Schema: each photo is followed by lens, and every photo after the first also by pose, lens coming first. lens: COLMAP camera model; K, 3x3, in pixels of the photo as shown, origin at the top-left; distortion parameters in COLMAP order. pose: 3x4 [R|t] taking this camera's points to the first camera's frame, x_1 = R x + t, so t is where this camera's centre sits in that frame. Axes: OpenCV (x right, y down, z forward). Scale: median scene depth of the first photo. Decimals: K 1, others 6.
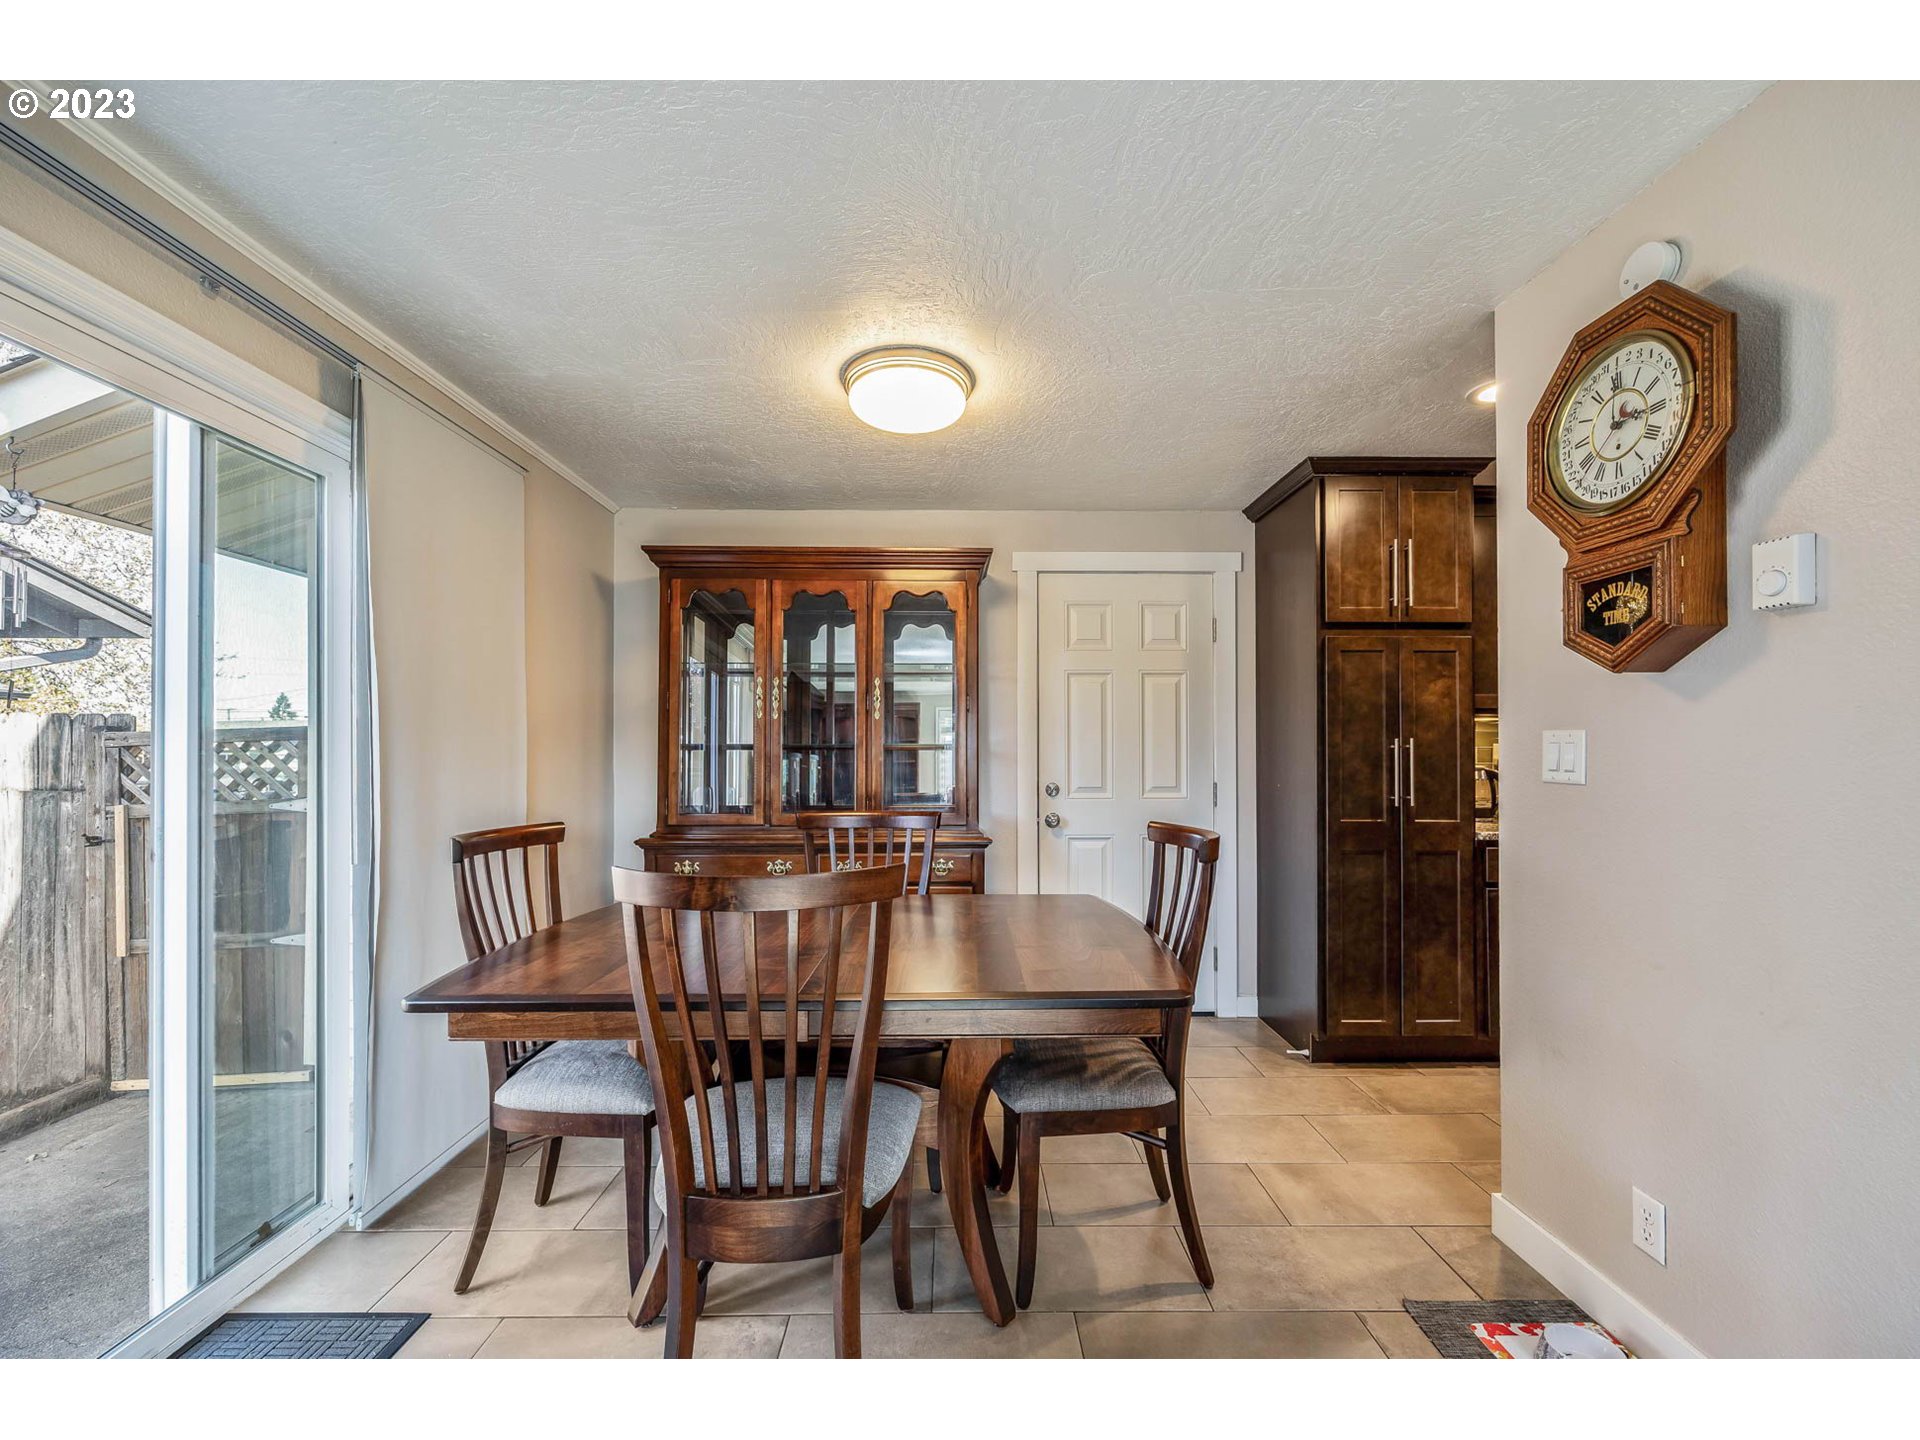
lens RADIAL K [[776.6, 0, 957.5], [0, 776.6, 741.0], [0, 0, 1]] dist [-0.002102, -0.000219]
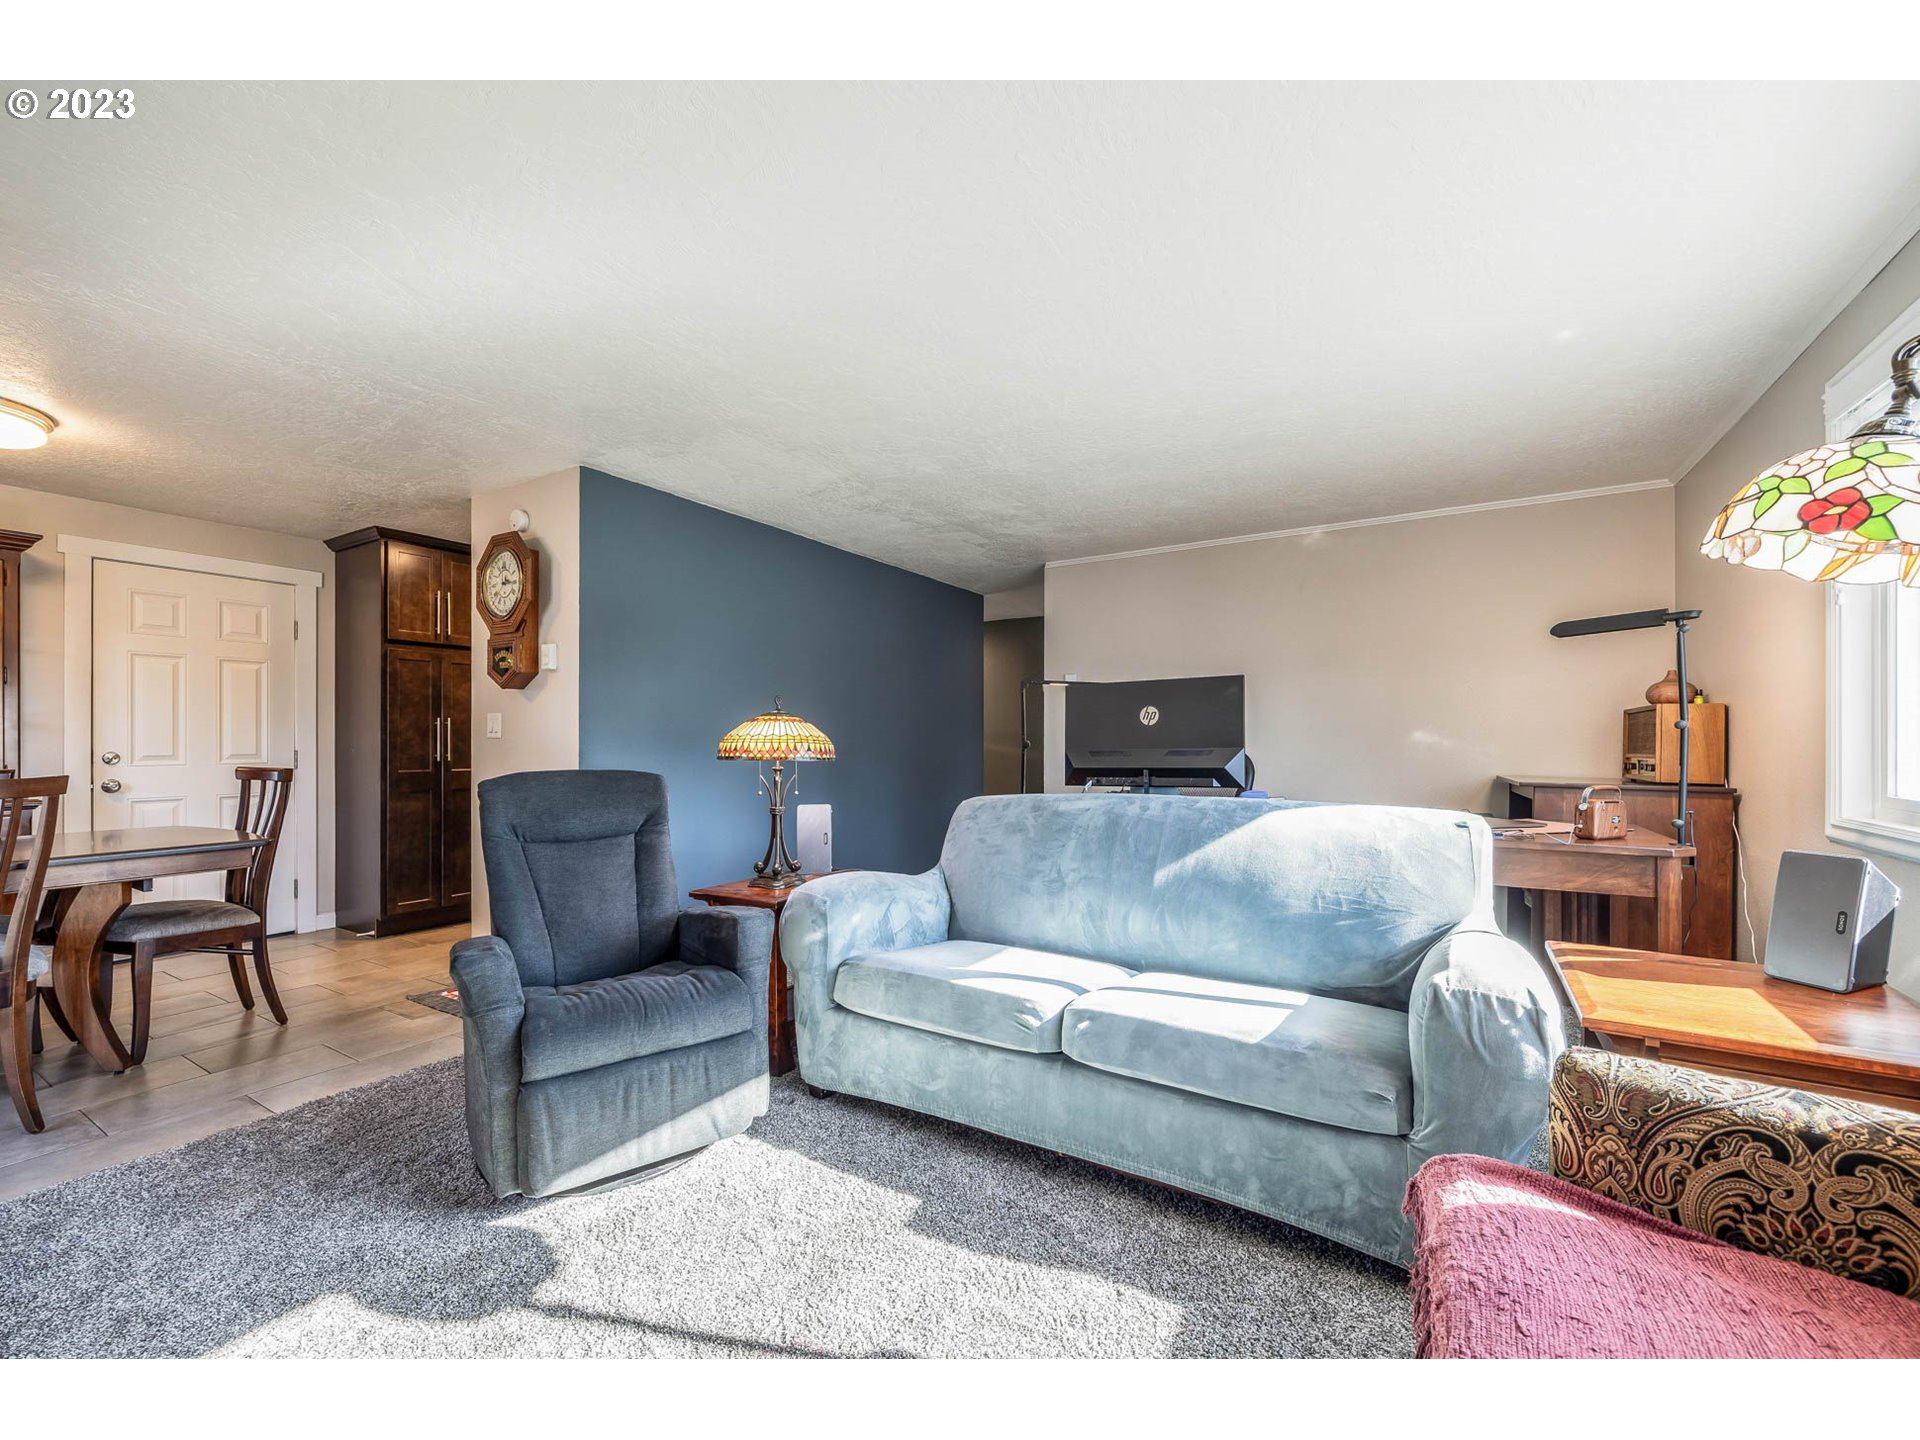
lens RADIAL K [[776.6, 0, 957.5], [0, 776.6, 741.0], [0, 0, 1]] dist [-0.002102, -0.000219]
pose [[0.525975, -0.001194, 0.850499, -0.216522], [-0.012212, 0.999885, 0.008956, 0.016458], [-0.850412, -0.015097, 0.525900, -0.715290]]
